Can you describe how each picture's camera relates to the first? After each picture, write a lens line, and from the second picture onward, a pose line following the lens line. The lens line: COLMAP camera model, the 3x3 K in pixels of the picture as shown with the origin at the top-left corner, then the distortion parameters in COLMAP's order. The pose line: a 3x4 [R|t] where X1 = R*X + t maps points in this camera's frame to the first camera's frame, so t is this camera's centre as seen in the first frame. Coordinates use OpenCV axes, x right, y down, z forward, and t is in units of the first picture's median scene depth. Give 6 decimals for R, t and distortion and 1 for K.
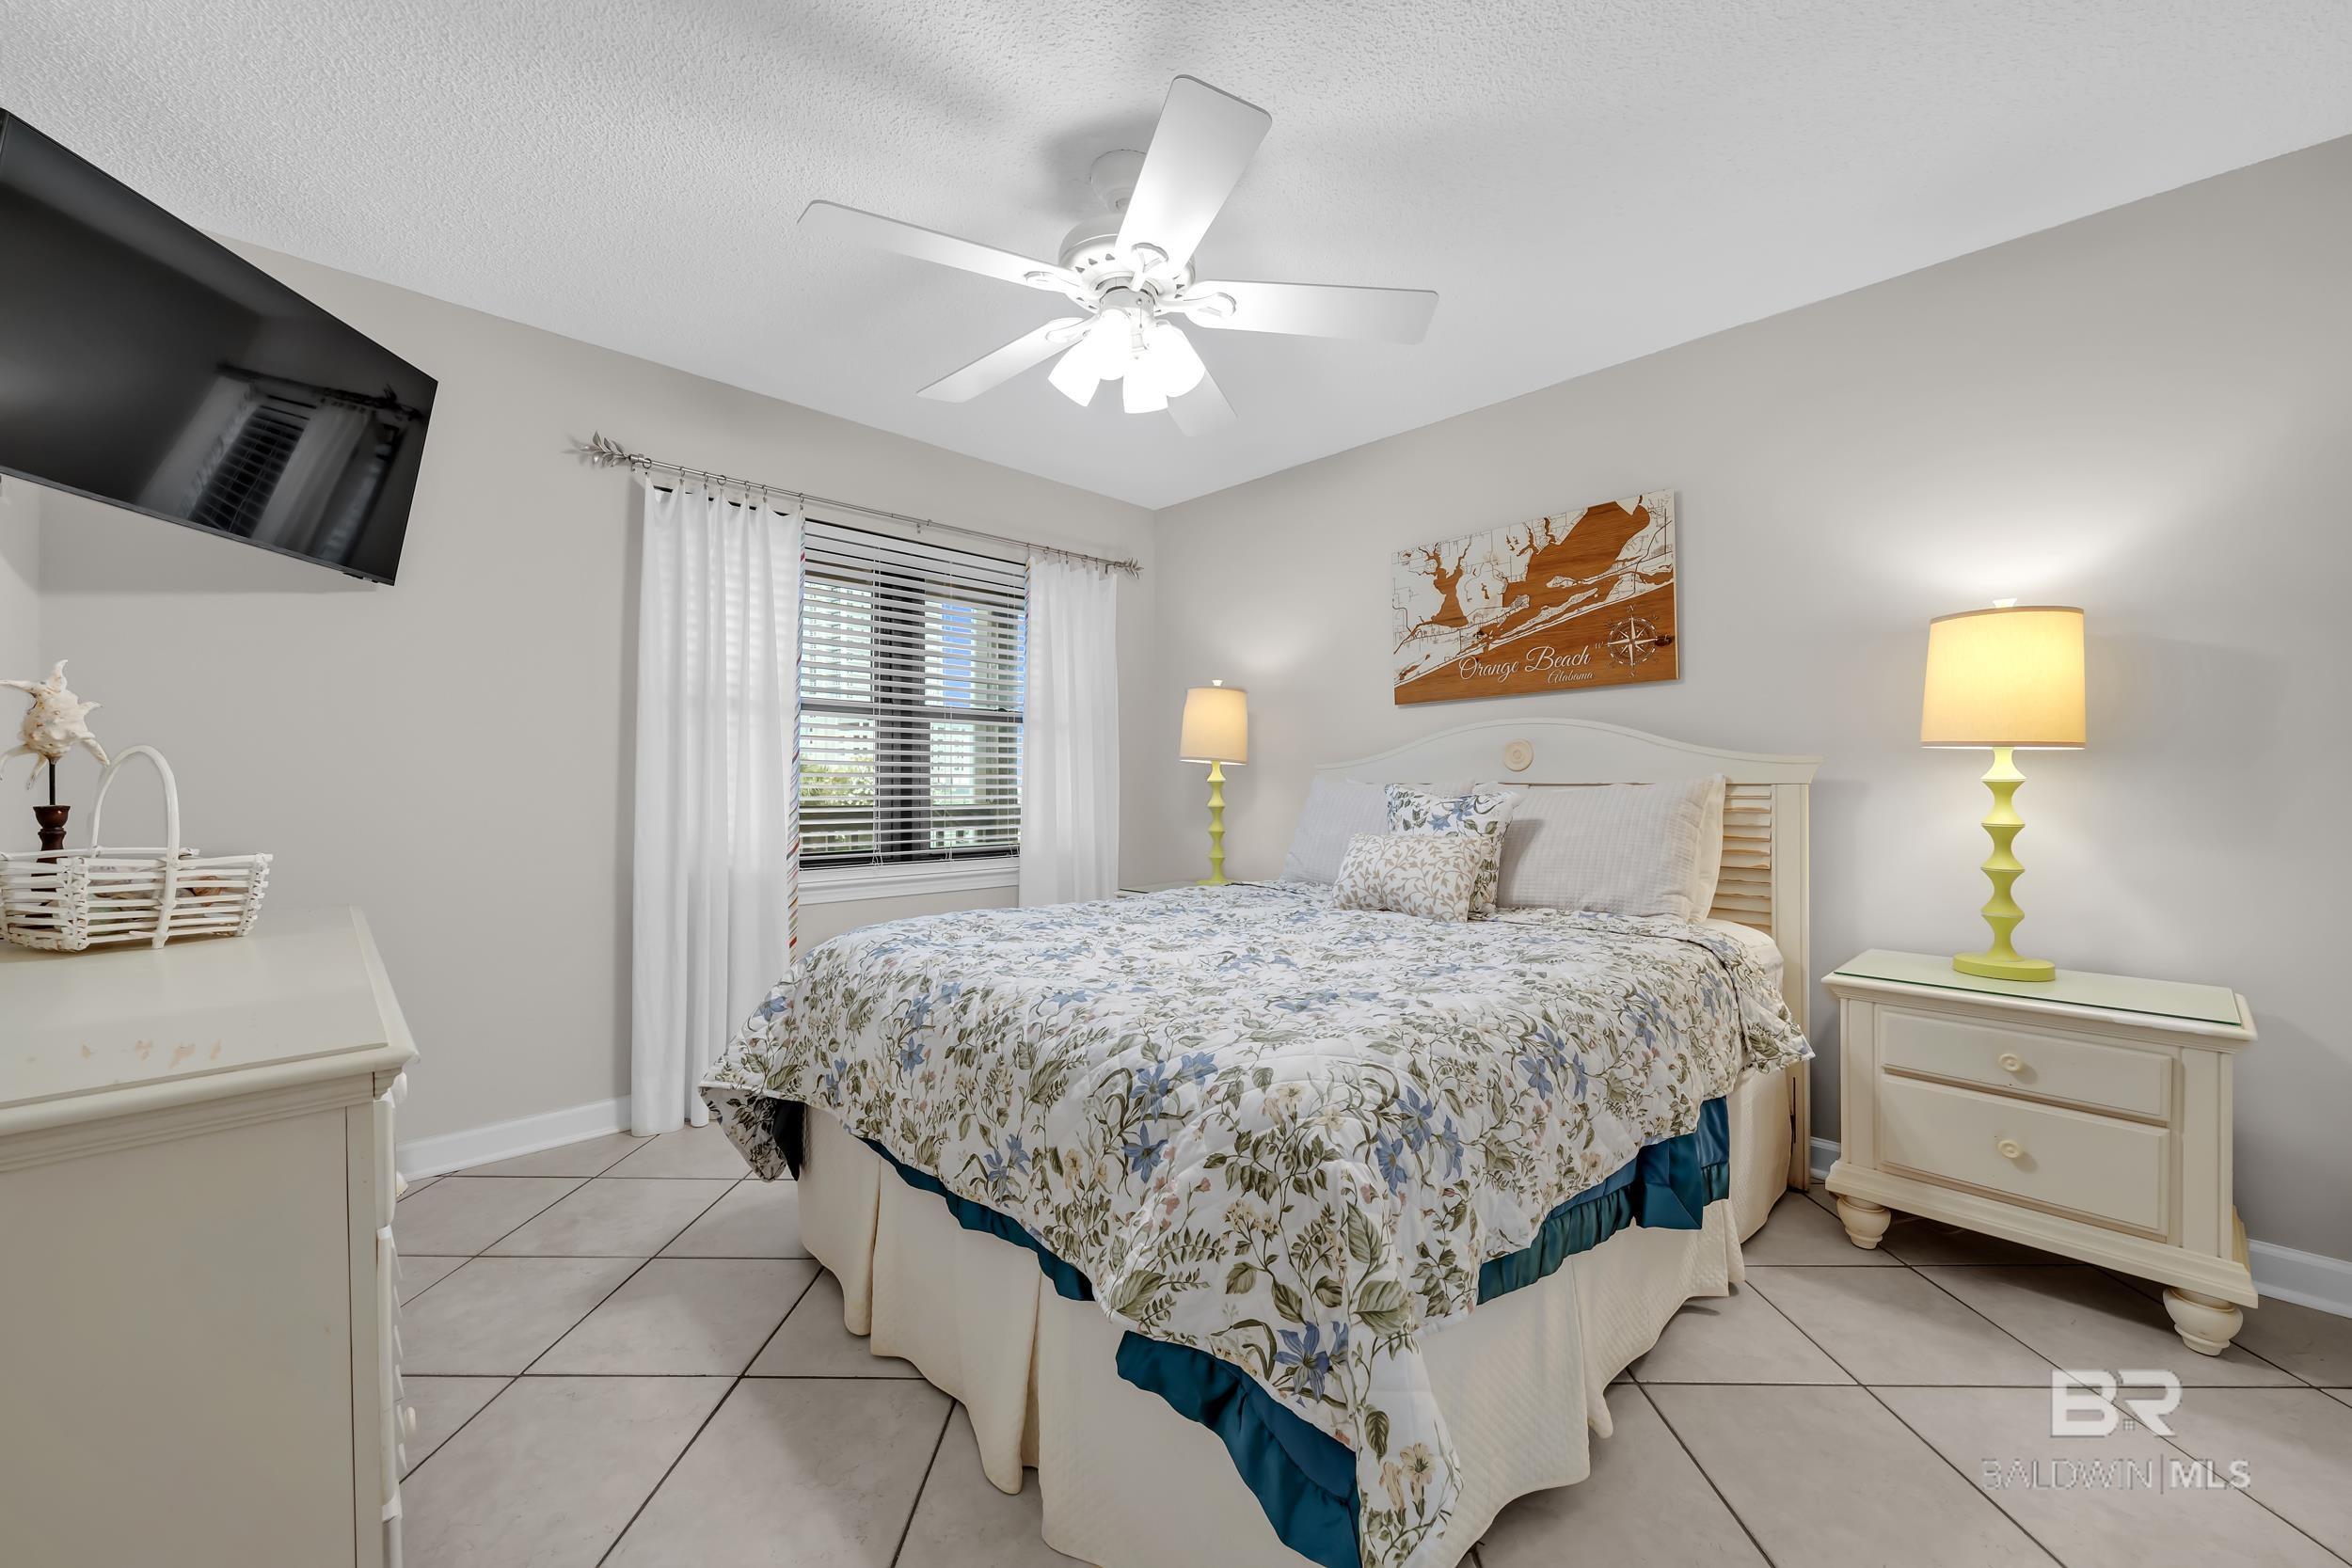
lens RADIAL K [[893.5, 0, 1180.5], [0, 893.5, 795.7], [0, 0, 1]] dist [-0.042769, -0.000035]
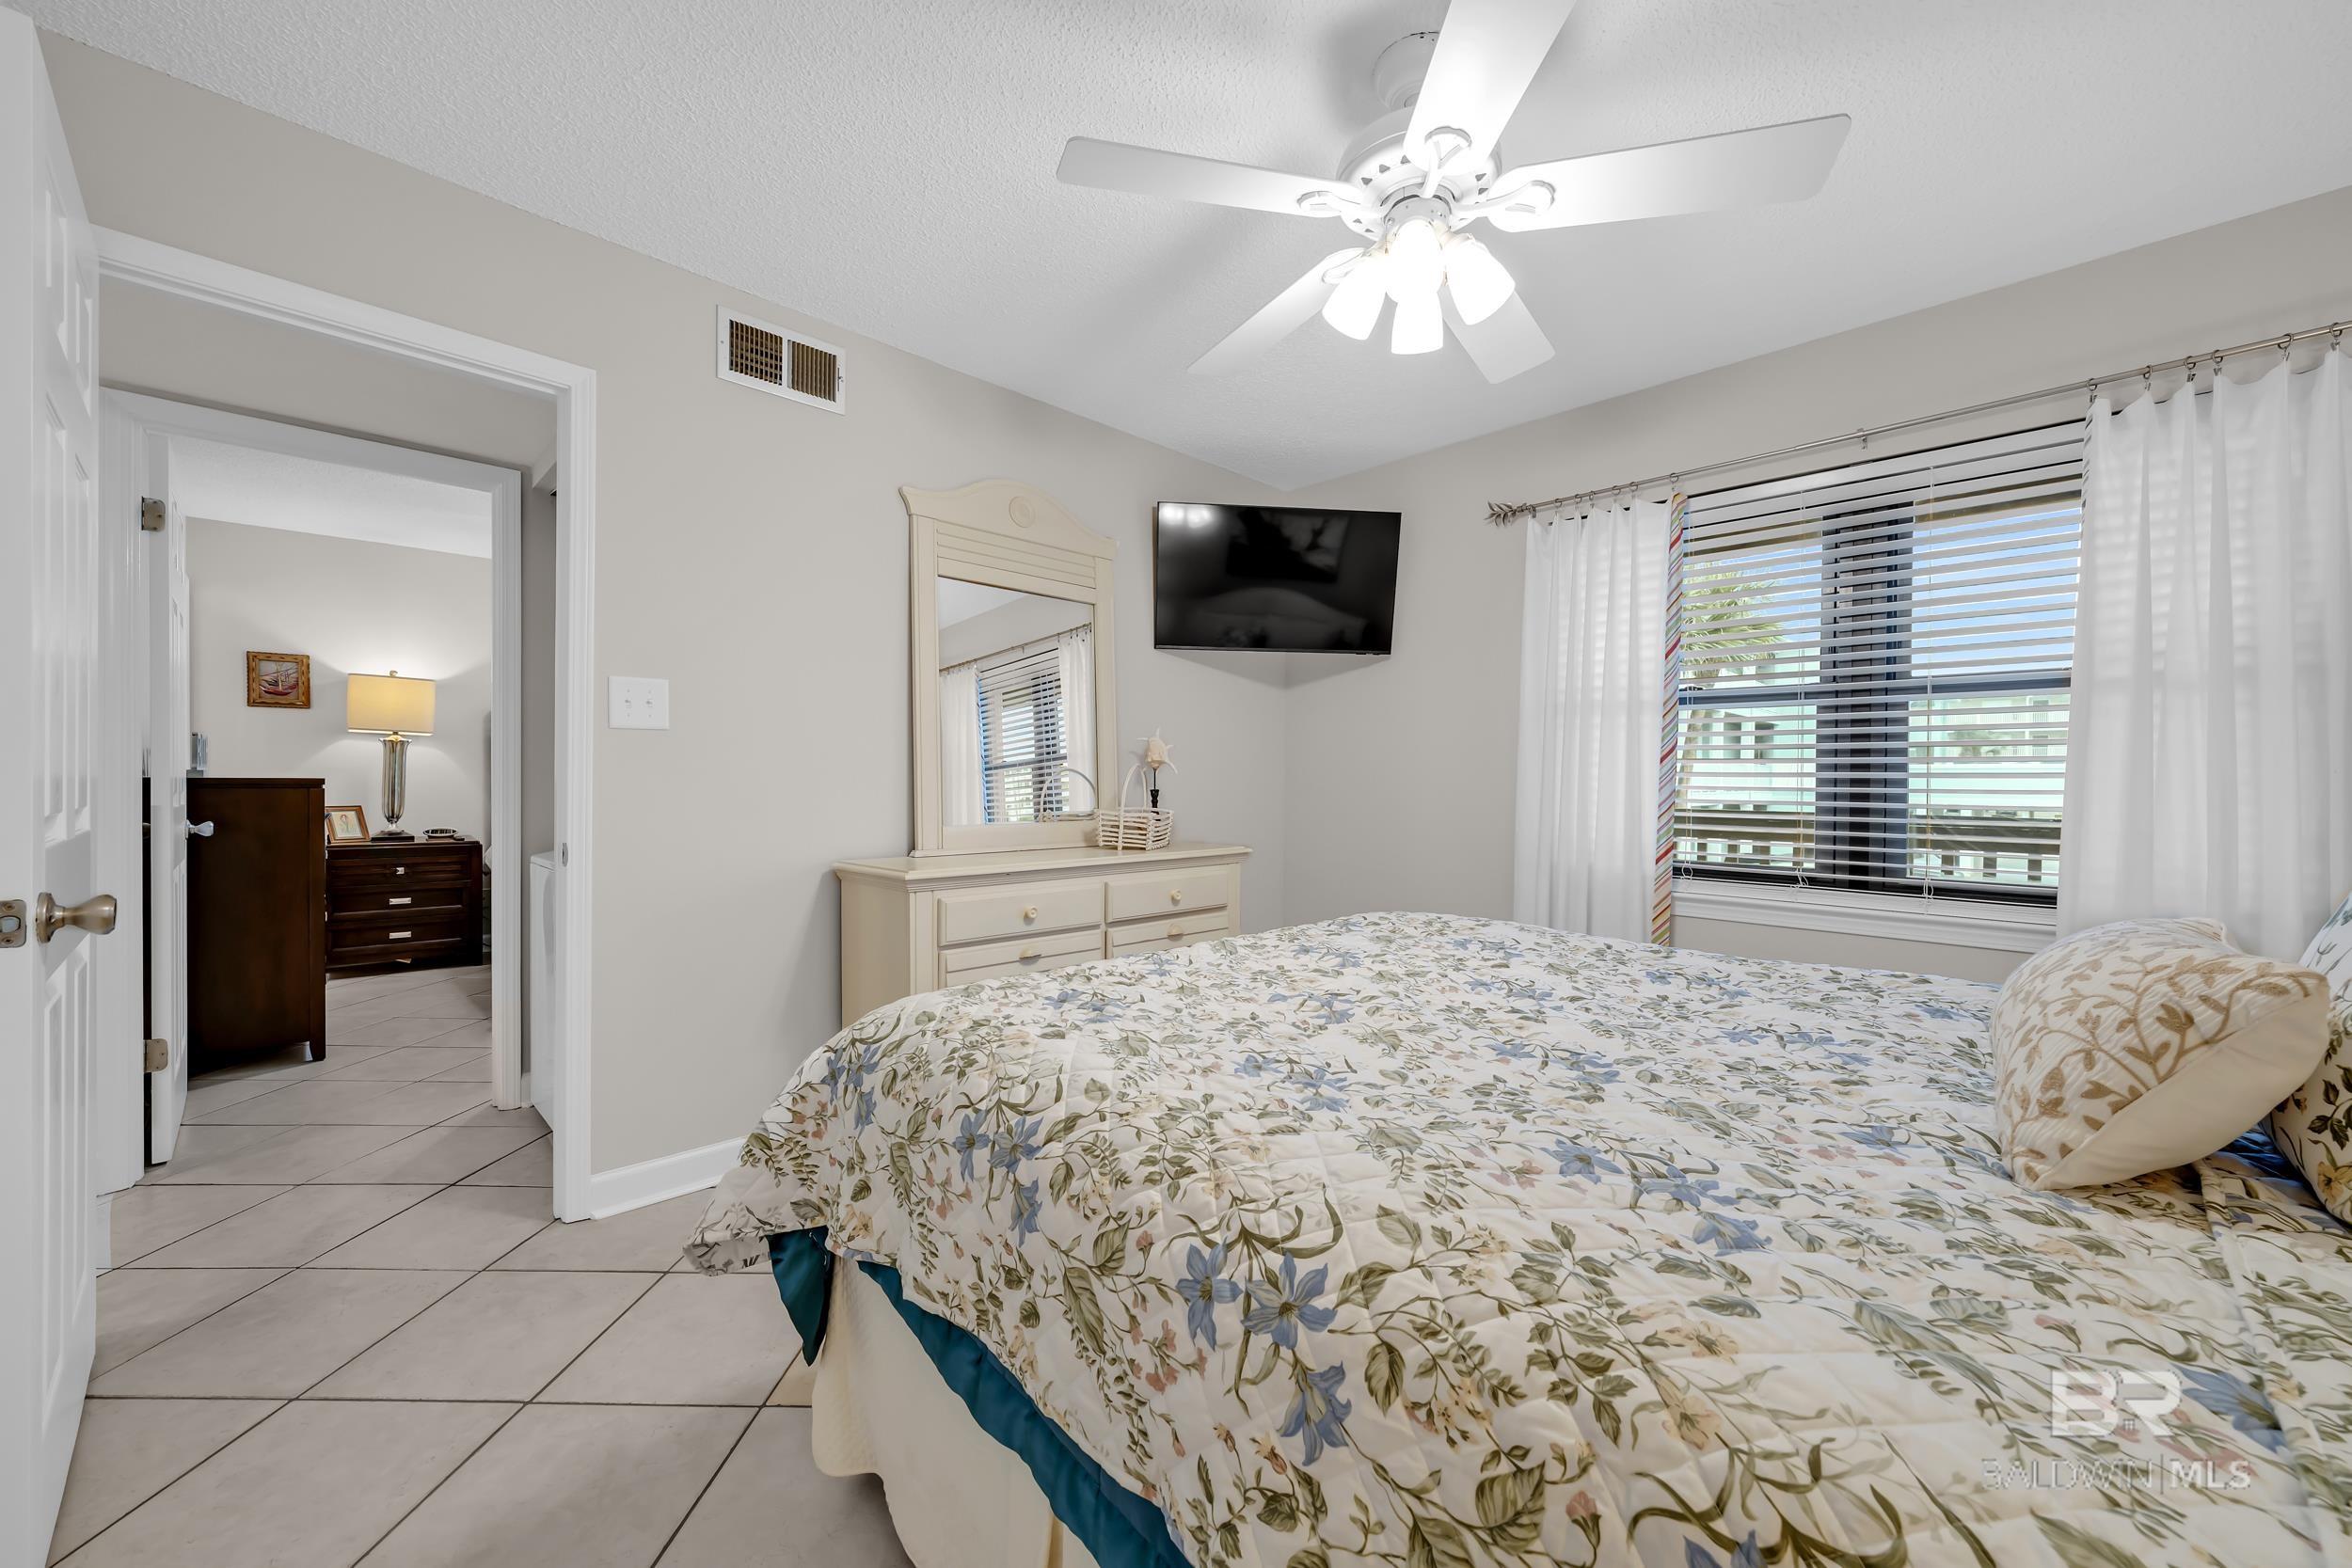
lens RADIAL K [[870.3, 0, 1189.3], [0, 870.3, 777.7], [0, 0, 1]] dist [-0.005120, -0.000314]
pose [[-0.022849, -0.002480, -0.999736, 0.495619], [-0.021808, 0.999760, -0.001981, -0.007701], [0.999501, 0.021757, -0.022898, 0.509072]]
